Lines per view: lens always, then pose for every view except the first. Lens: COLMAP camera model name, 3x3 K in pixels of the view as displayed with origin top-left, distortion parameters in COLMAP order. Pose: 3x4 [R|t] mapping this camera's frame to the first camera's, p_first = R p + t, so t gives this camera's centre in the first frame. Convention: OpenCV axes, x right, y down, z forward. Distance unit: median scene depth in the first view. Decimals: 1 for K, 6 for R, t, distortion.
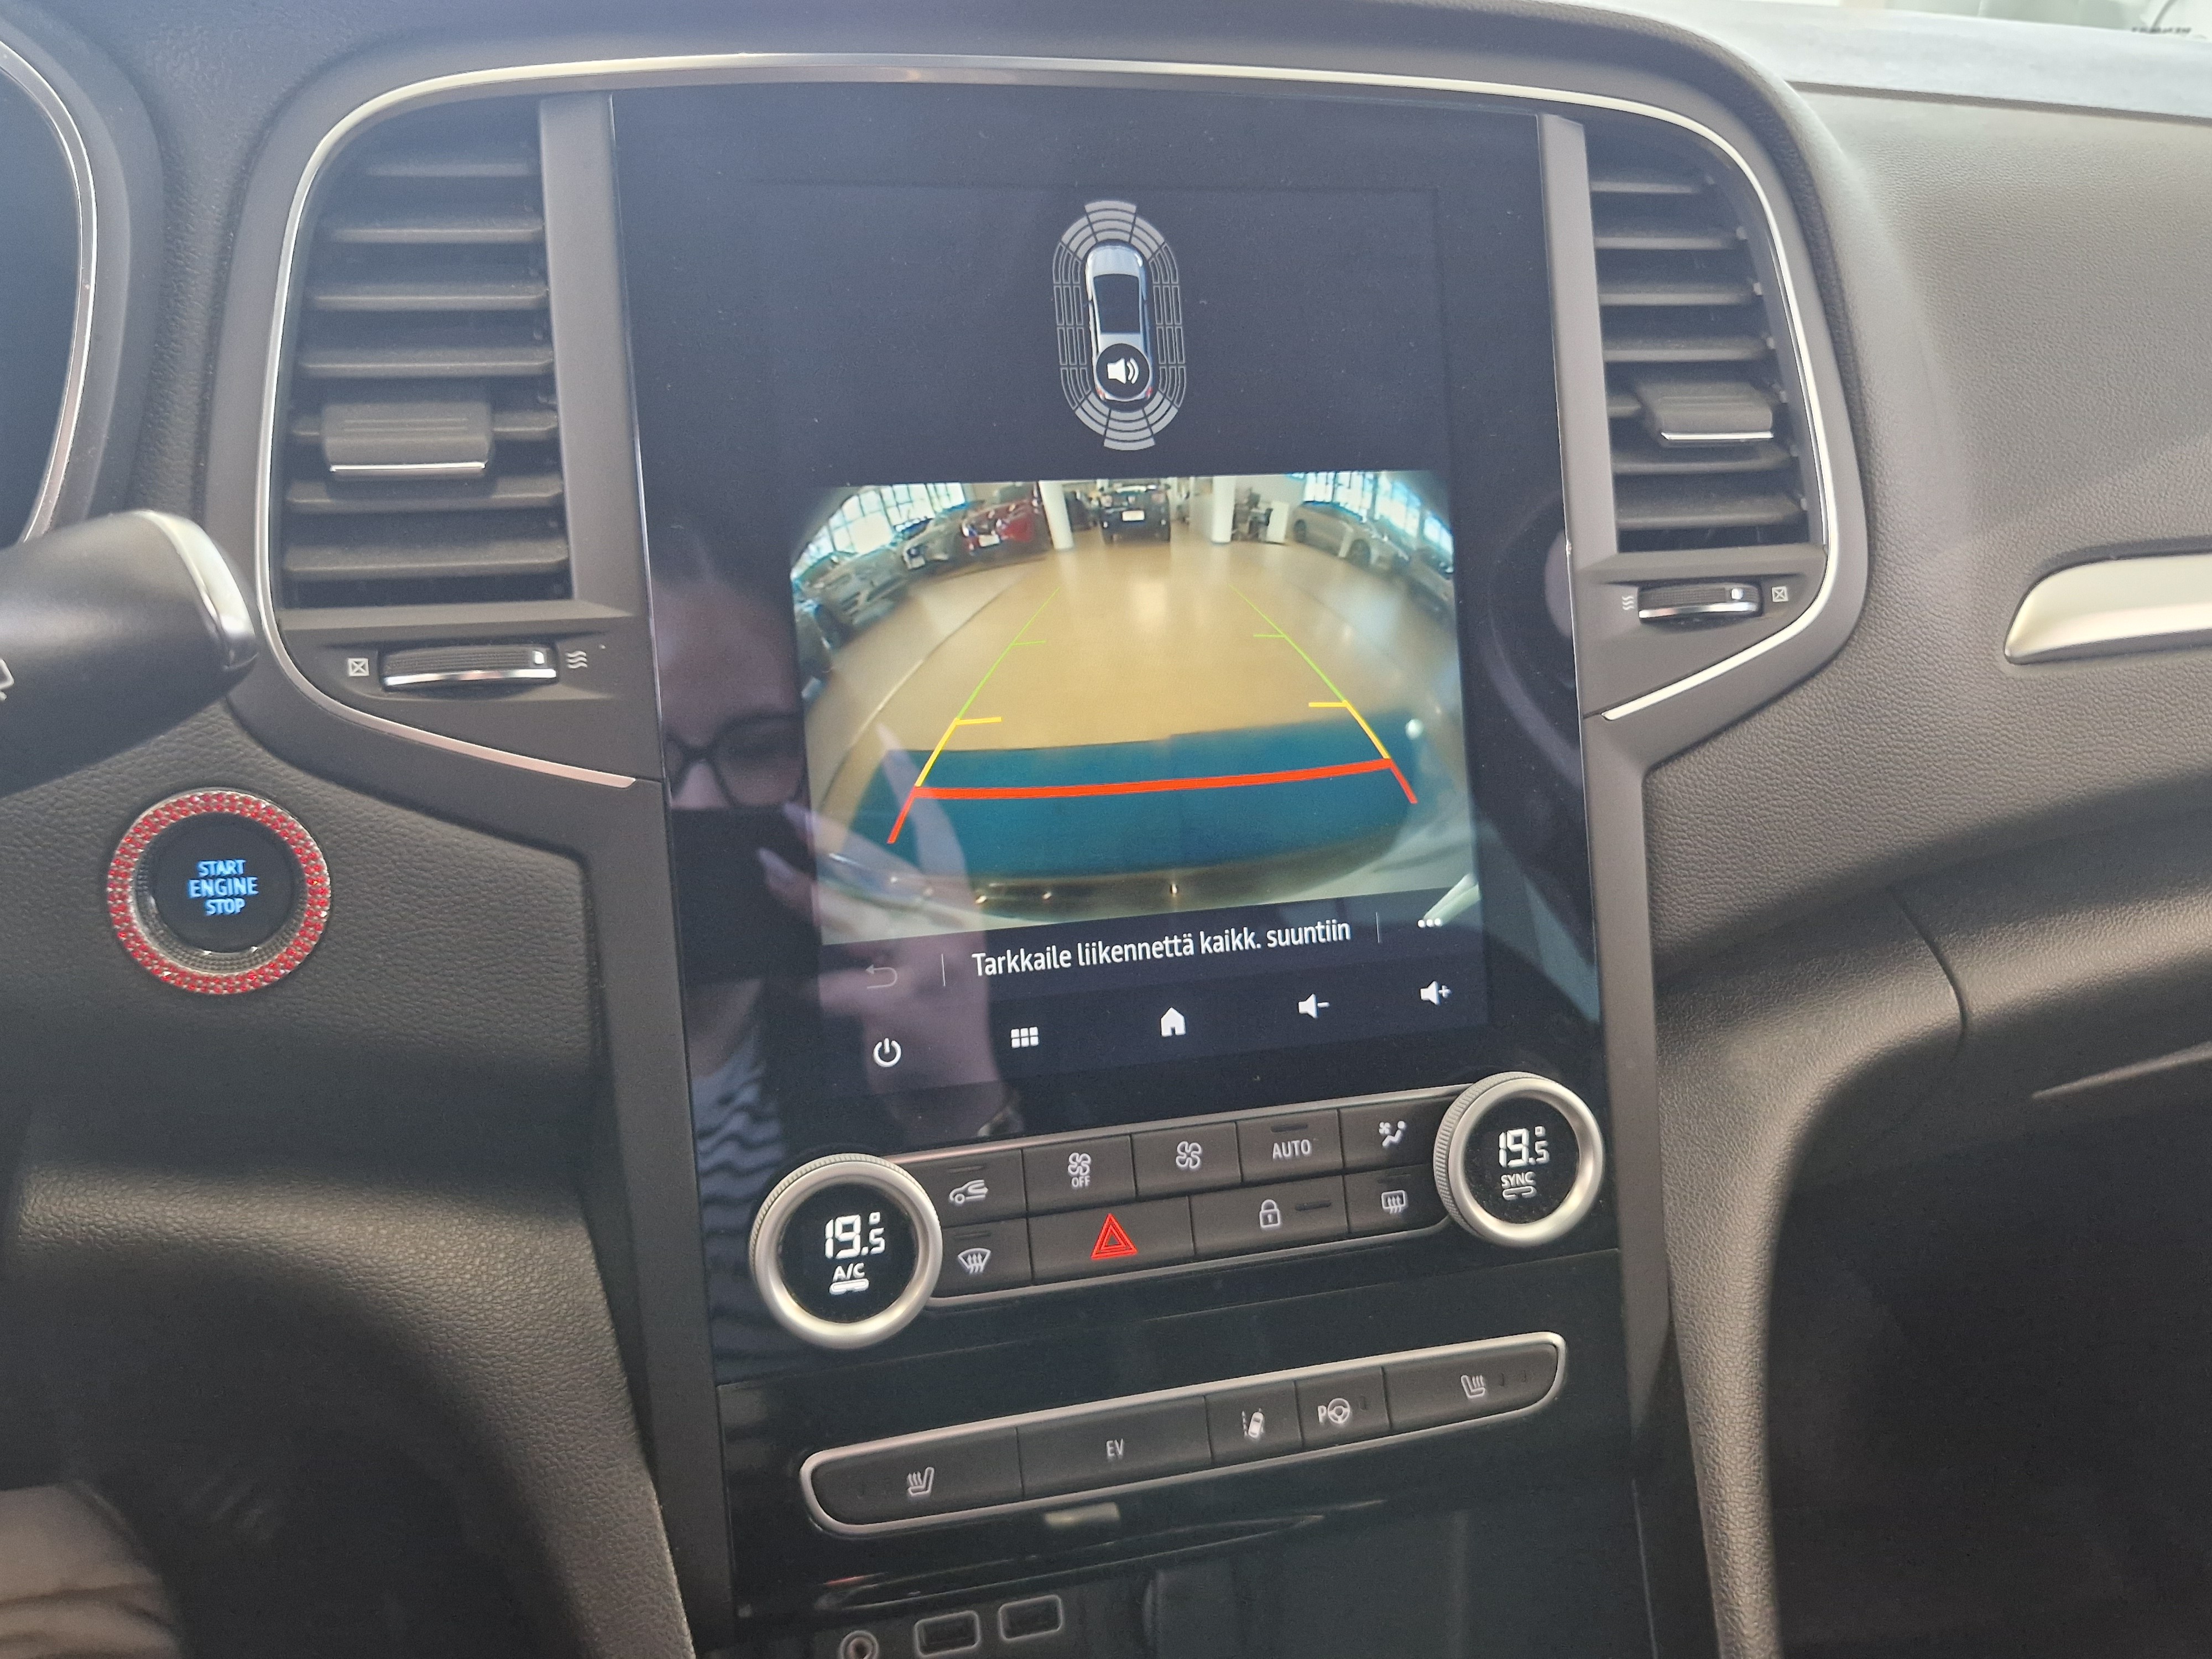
lens RADIAL K [[1816.0, 0, 1115.8], [0, 1816.0, 854.7], [0, 0, 1]] dist [0.055789, -0.071876]
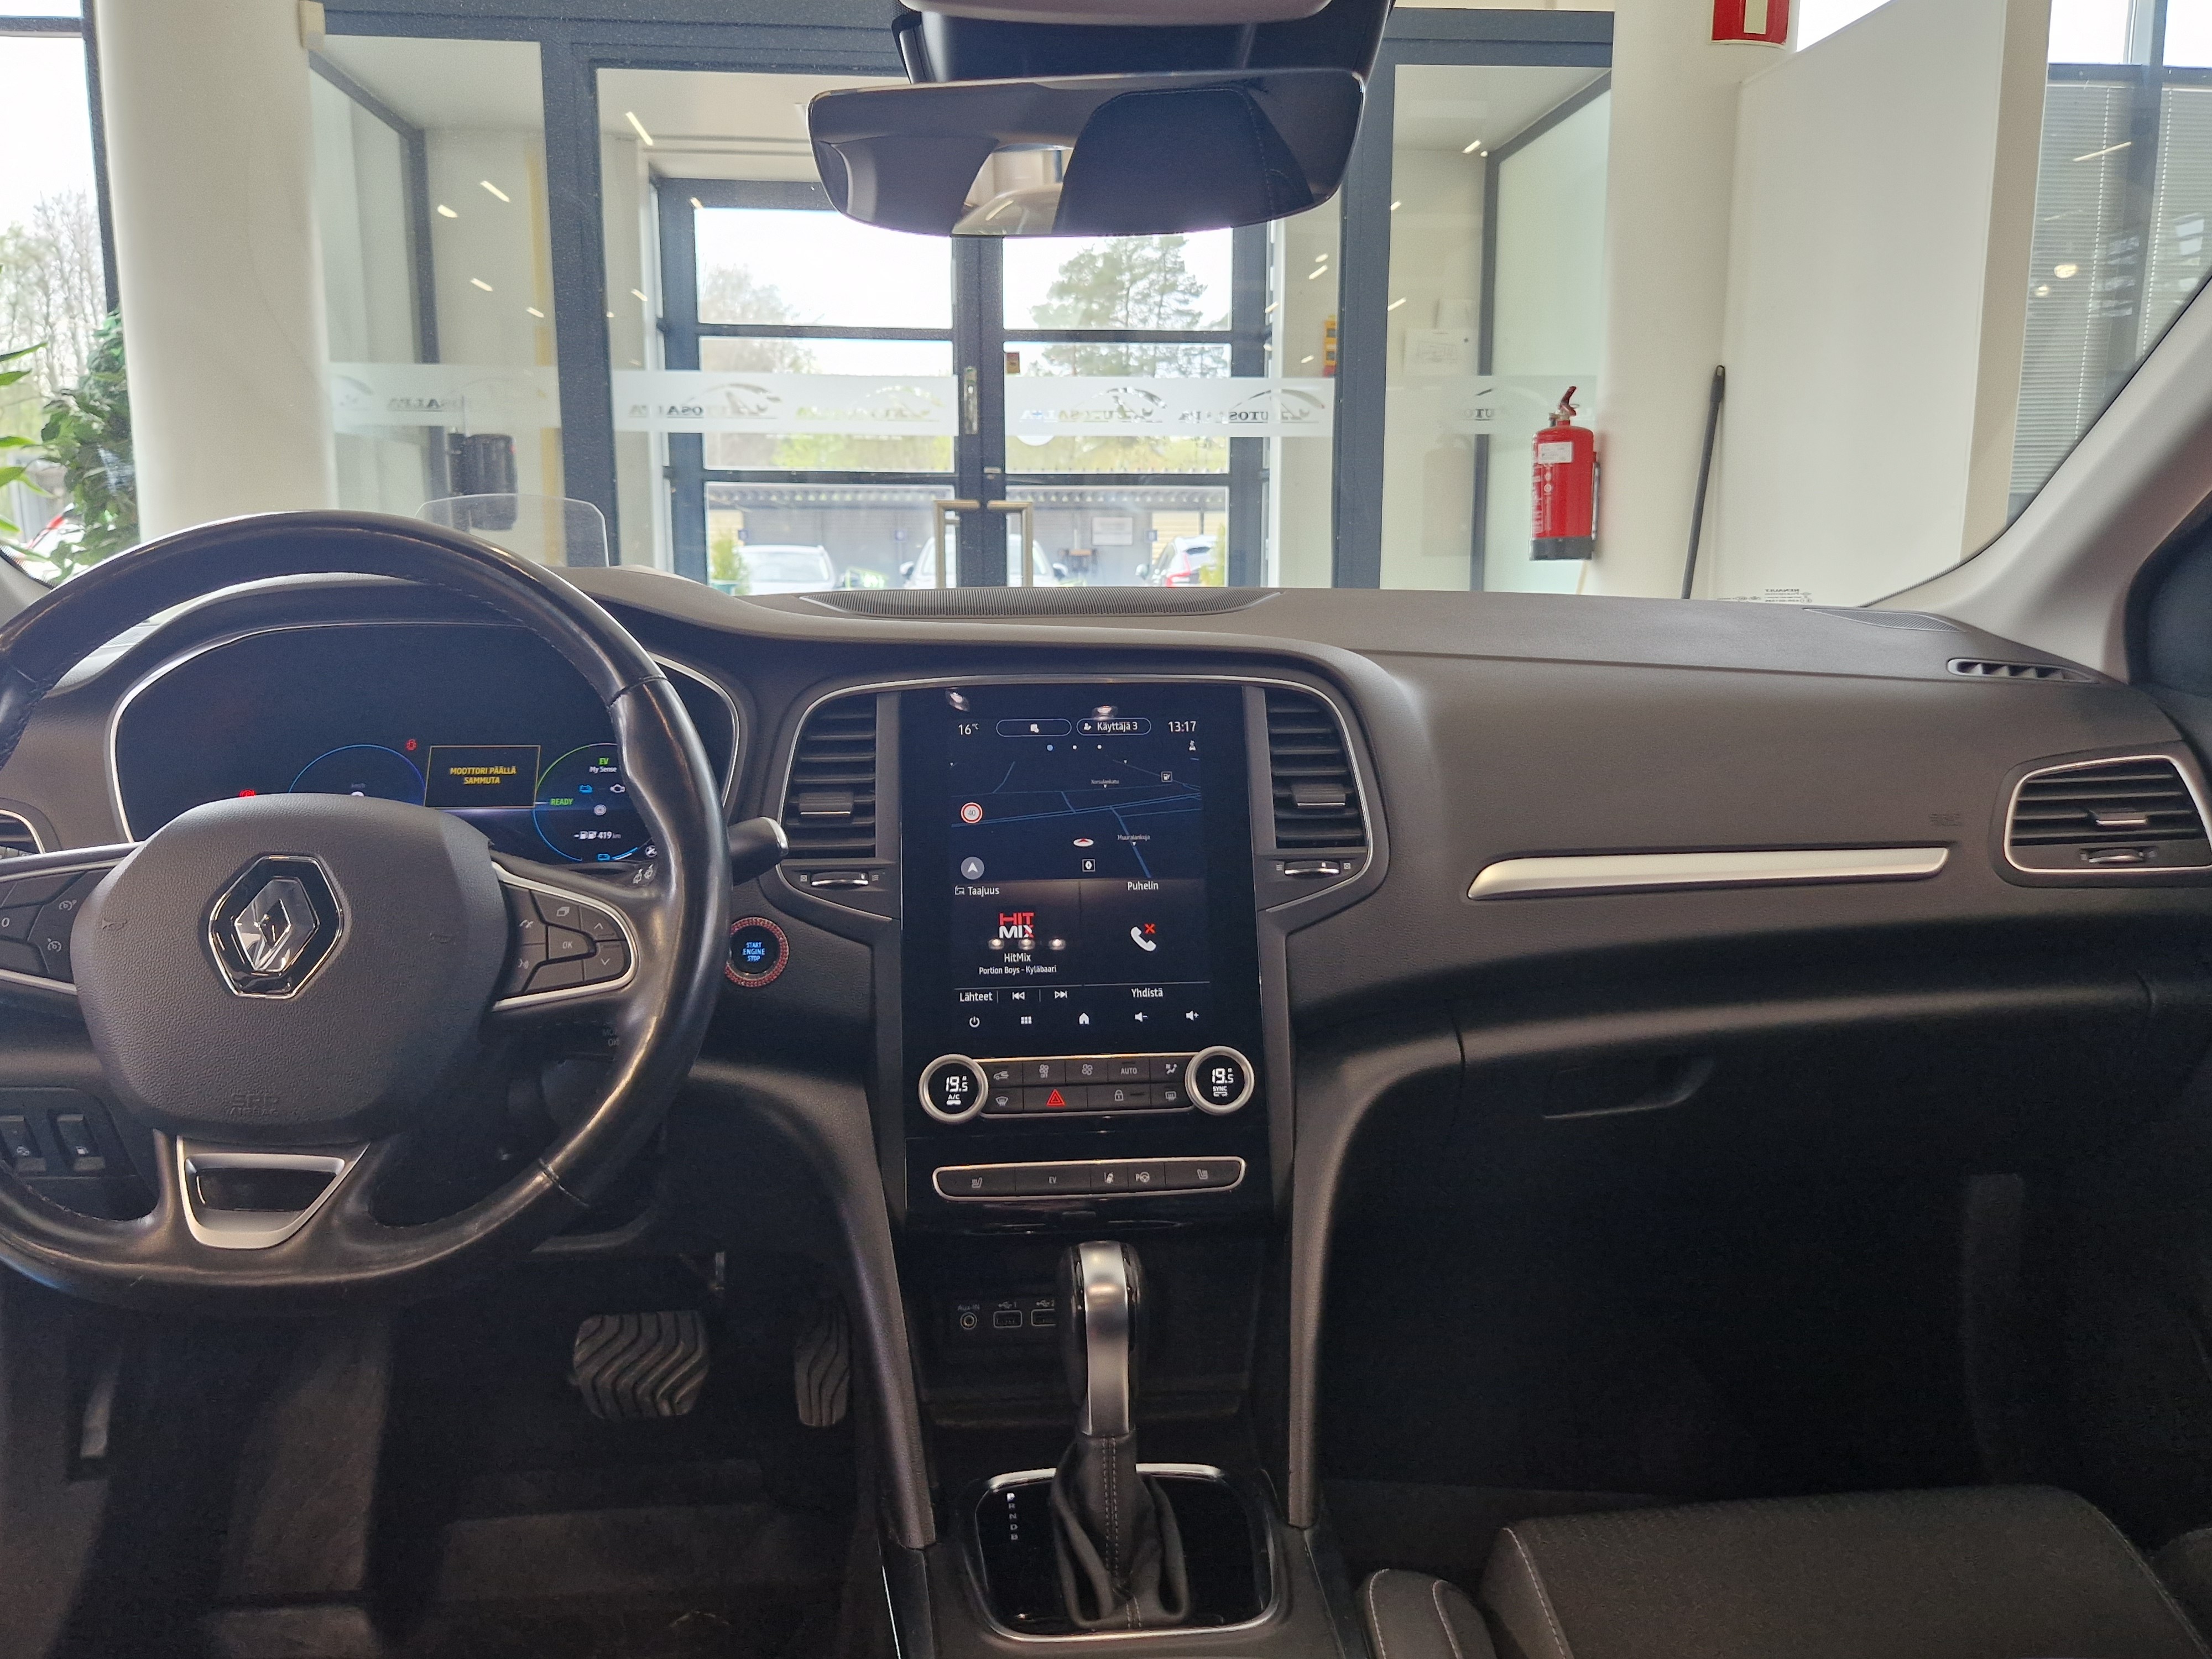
lens RADIAL K [[1764.3, 0, 1106.0], [0, 1764.3, 829.5], [0, 0, 1]] dist [0.062292, -0.003786]
pose [[0.982935, -0.002007, -0.183944, 0.538239], [-0.041990, 0.971093, -0.234978, 0.429207], [0.179098, 0.238691, 0.954437, -1.508217]]
